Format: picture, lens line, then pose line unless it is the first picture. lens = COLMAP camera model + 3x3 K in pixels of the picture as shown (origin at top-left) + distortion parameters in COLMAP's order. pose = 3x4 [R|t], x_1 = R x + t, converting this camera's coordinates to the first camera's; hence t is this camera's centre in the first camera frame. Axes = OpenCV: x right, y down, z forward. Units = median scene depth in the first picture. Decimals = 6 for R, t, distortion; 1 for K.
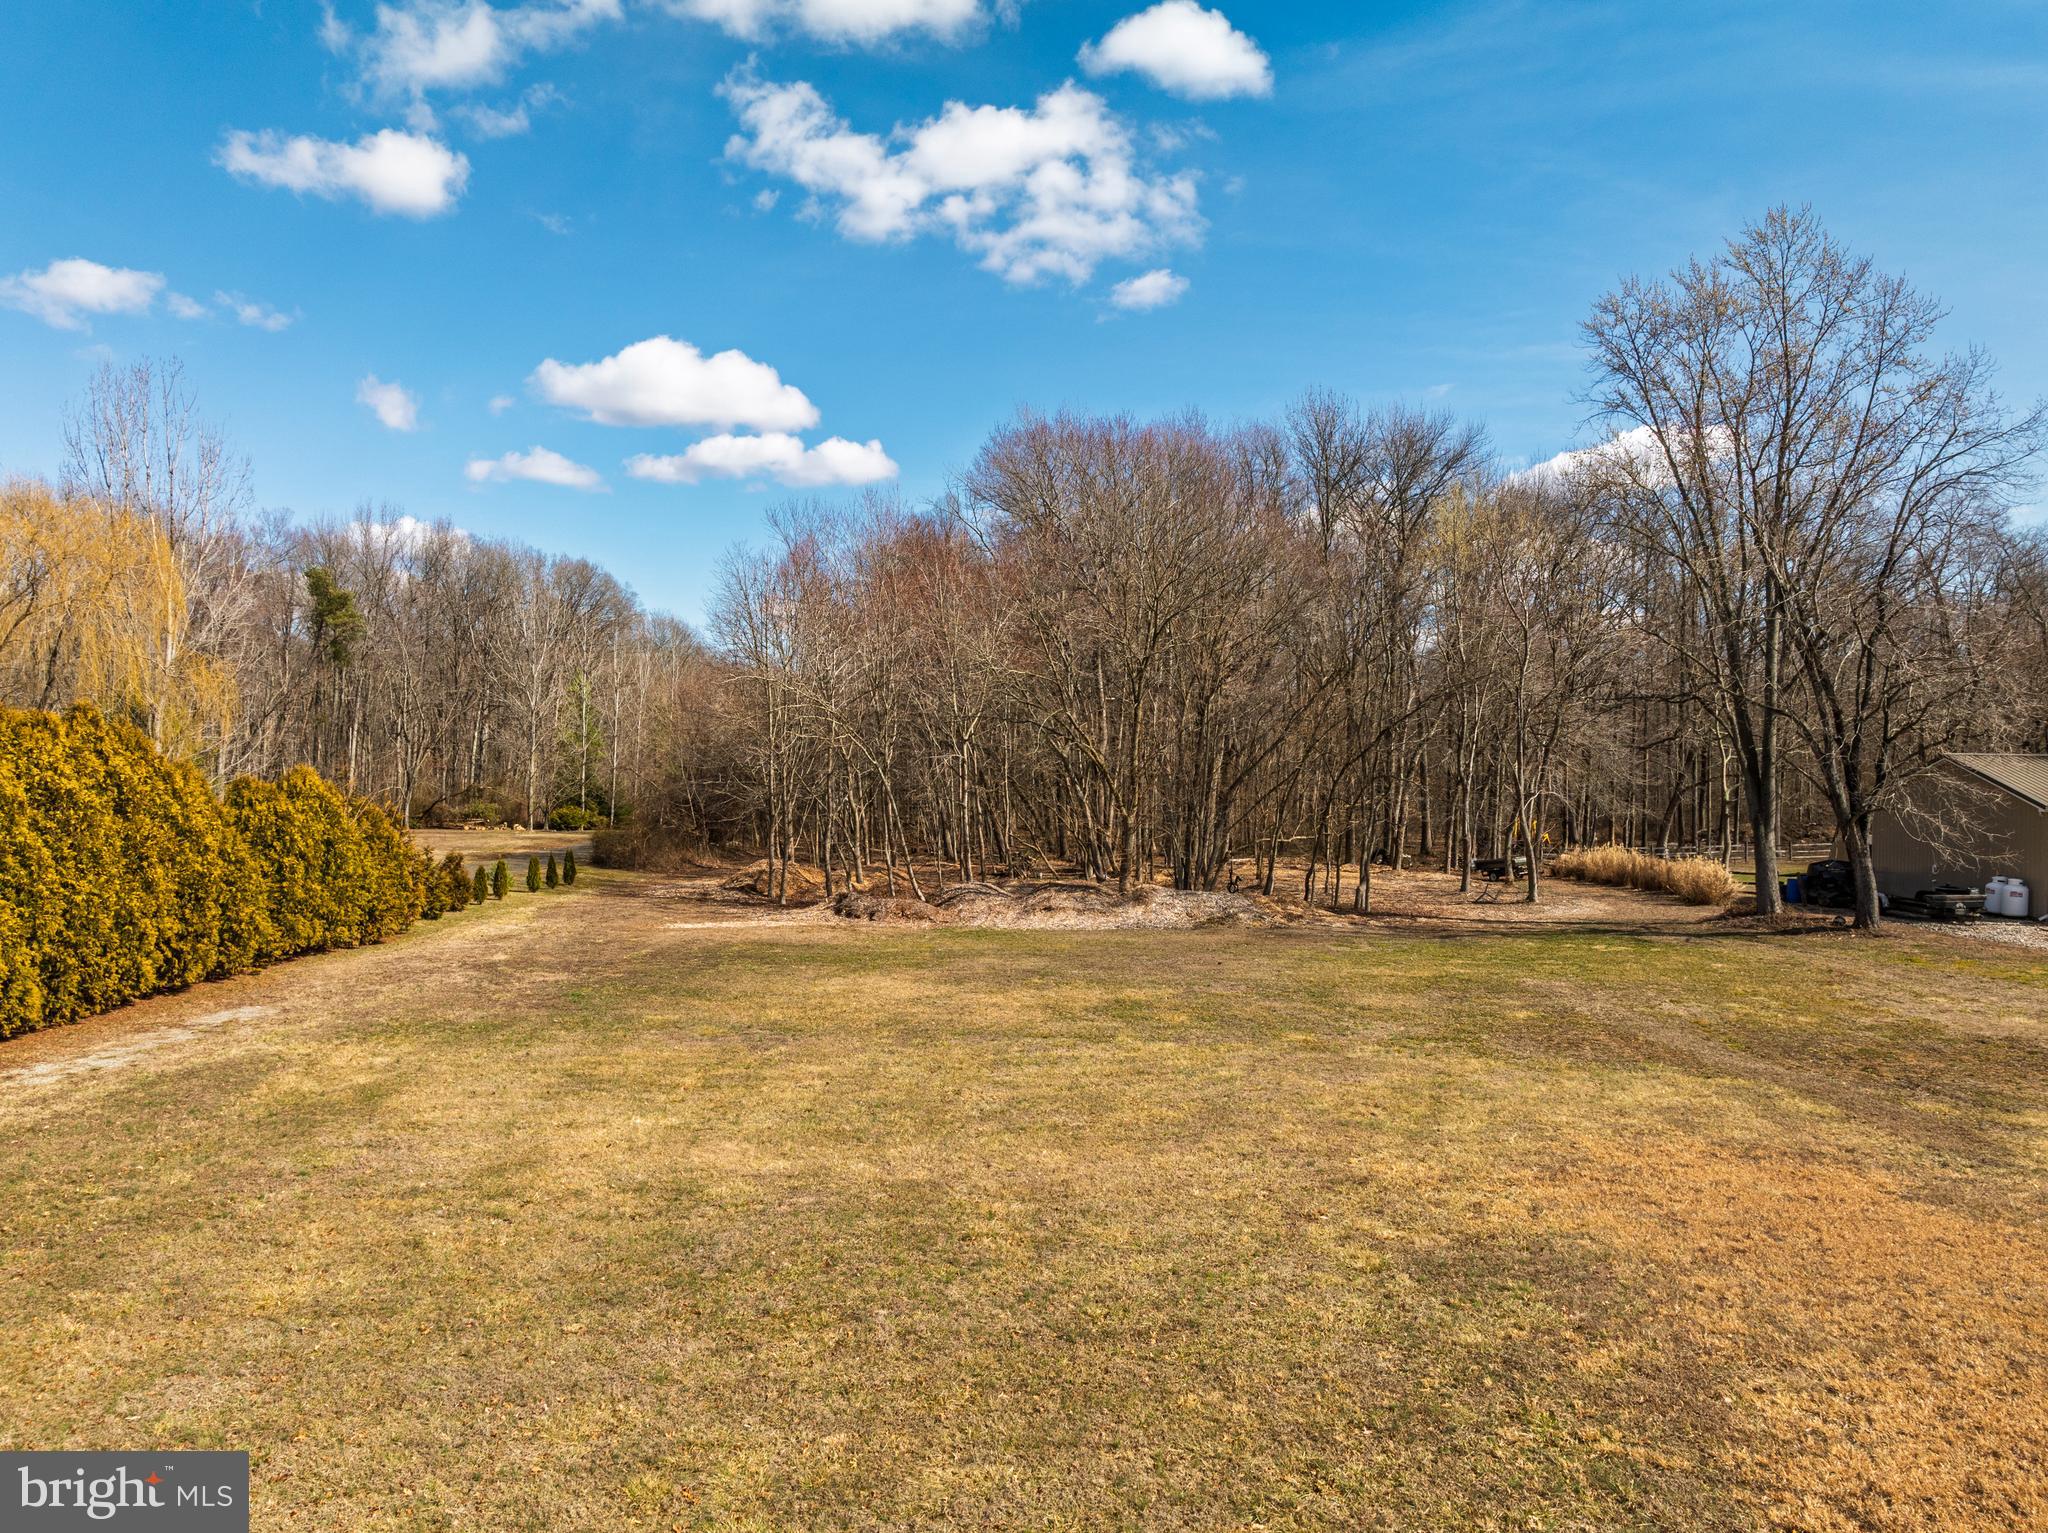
lens RADIAL K [[1451.4, 0, 1033.2], [0, 1451.4, 702.7], [0, 0, 1]] dist [-0.002840, 0.003011]
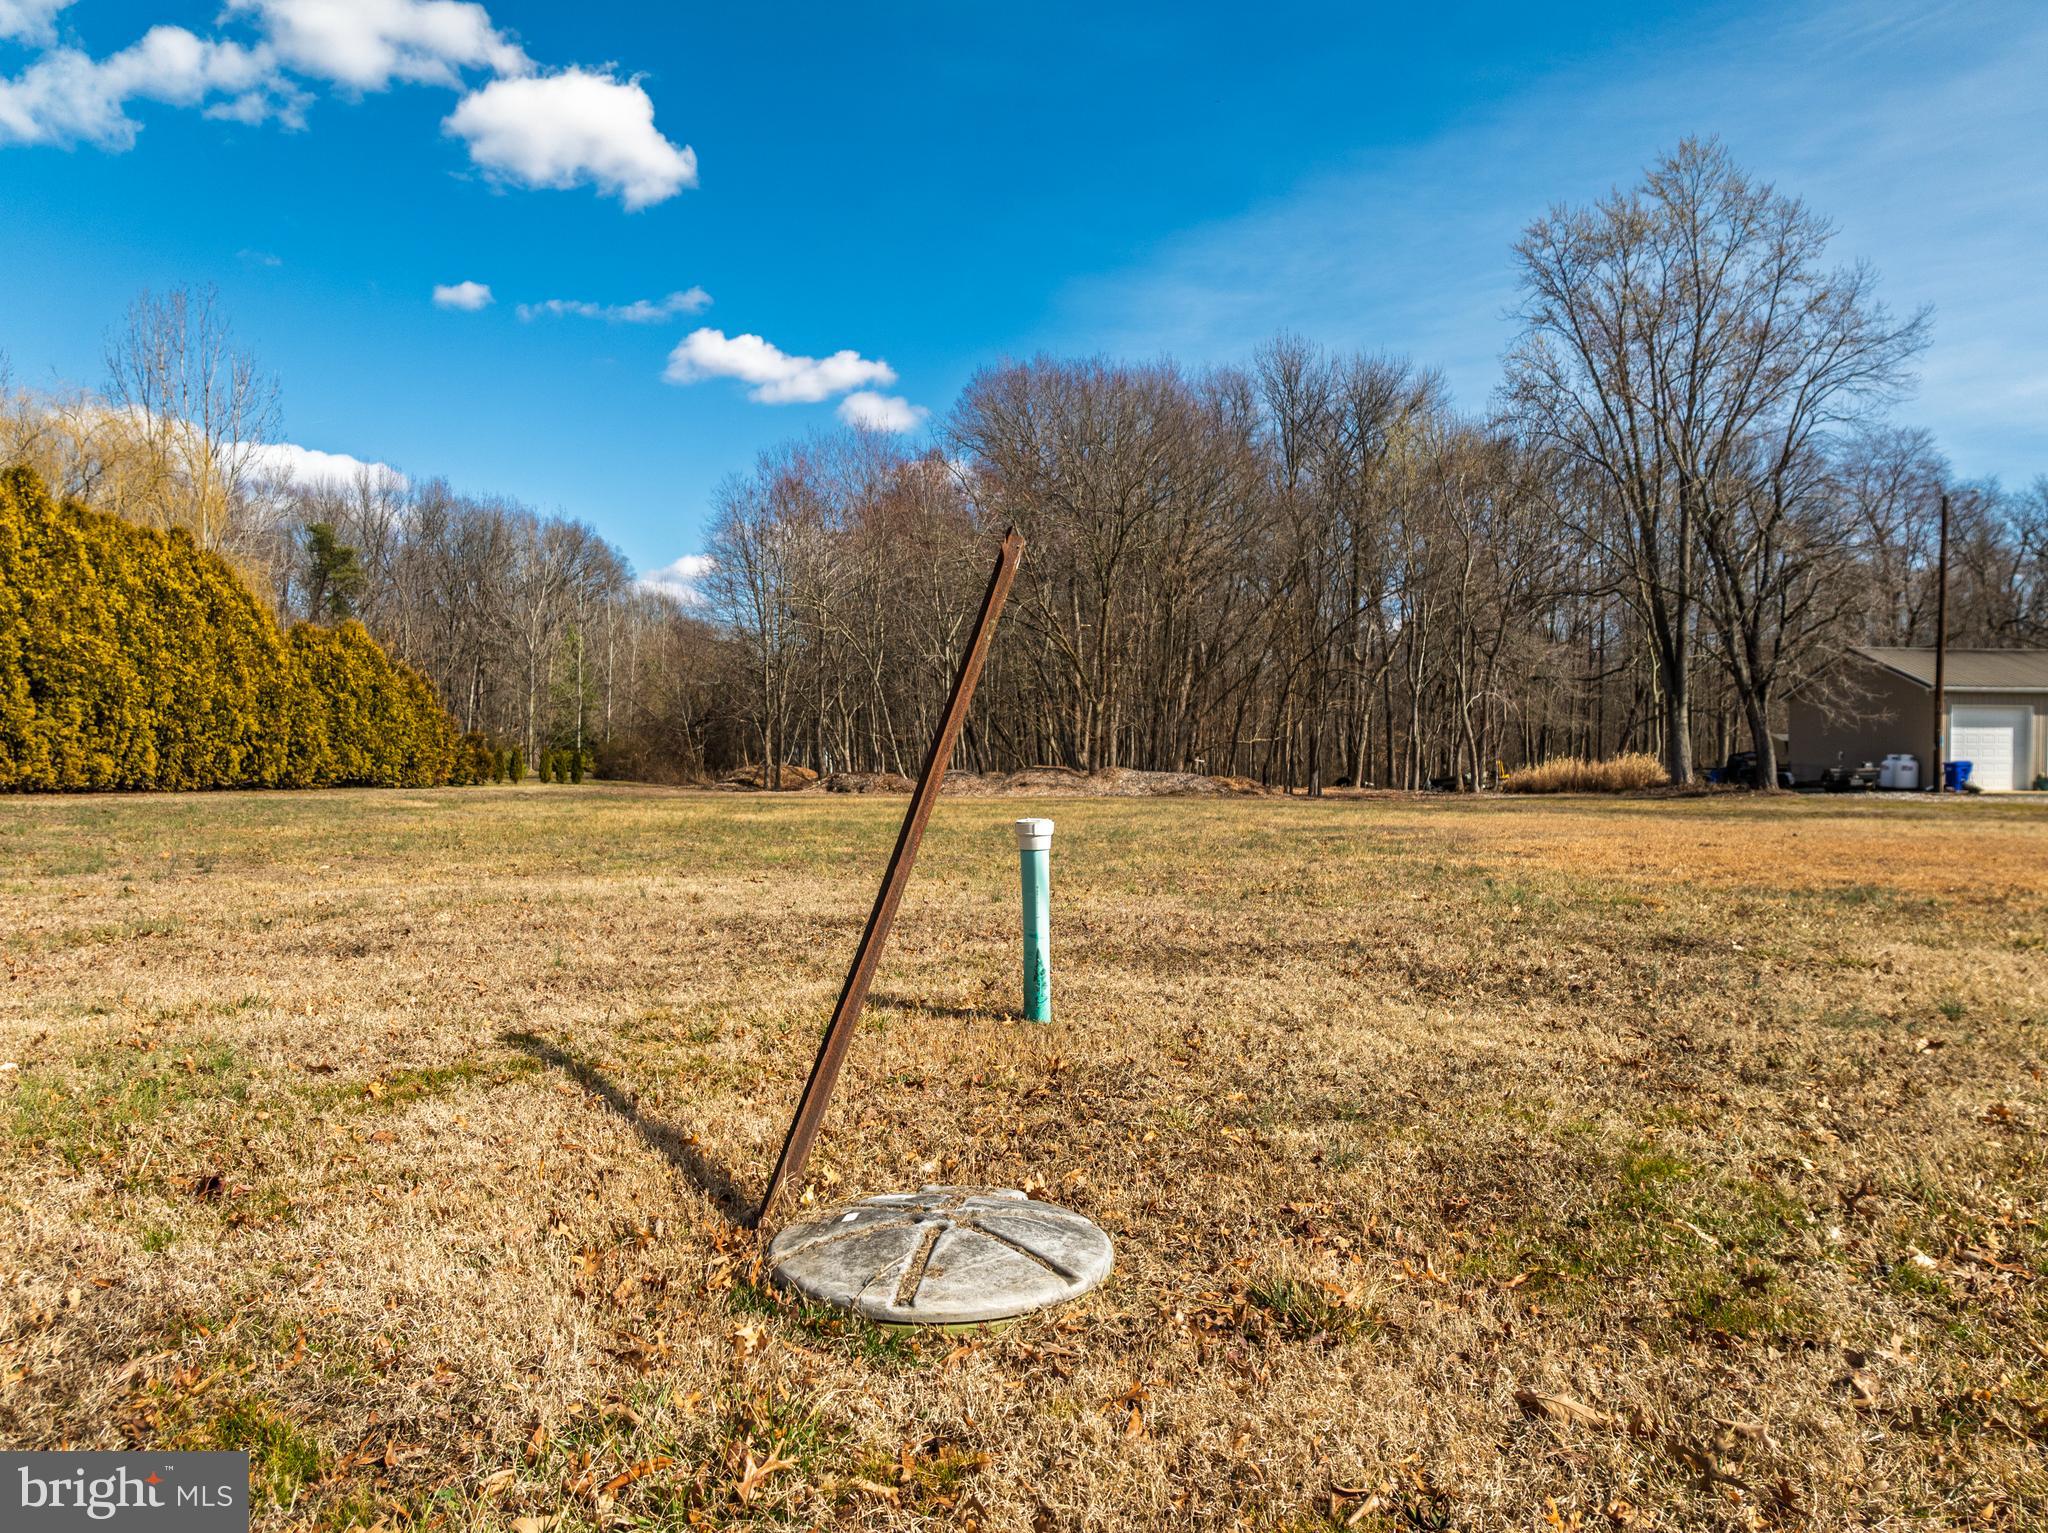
lens RADIAL K [[1467.1, 0, 1030.8], [0, 1467.1, 708.0], [0, 0, 1]] dist [-0.003921, -0.002212]
pose [[0.999967, 0.000775, 0.008147, 0.007271], [-0.000774, 1.000000, -0.000188, 0.093565], [-0.008148, 0.000182, 0.999967, -0.108456]]
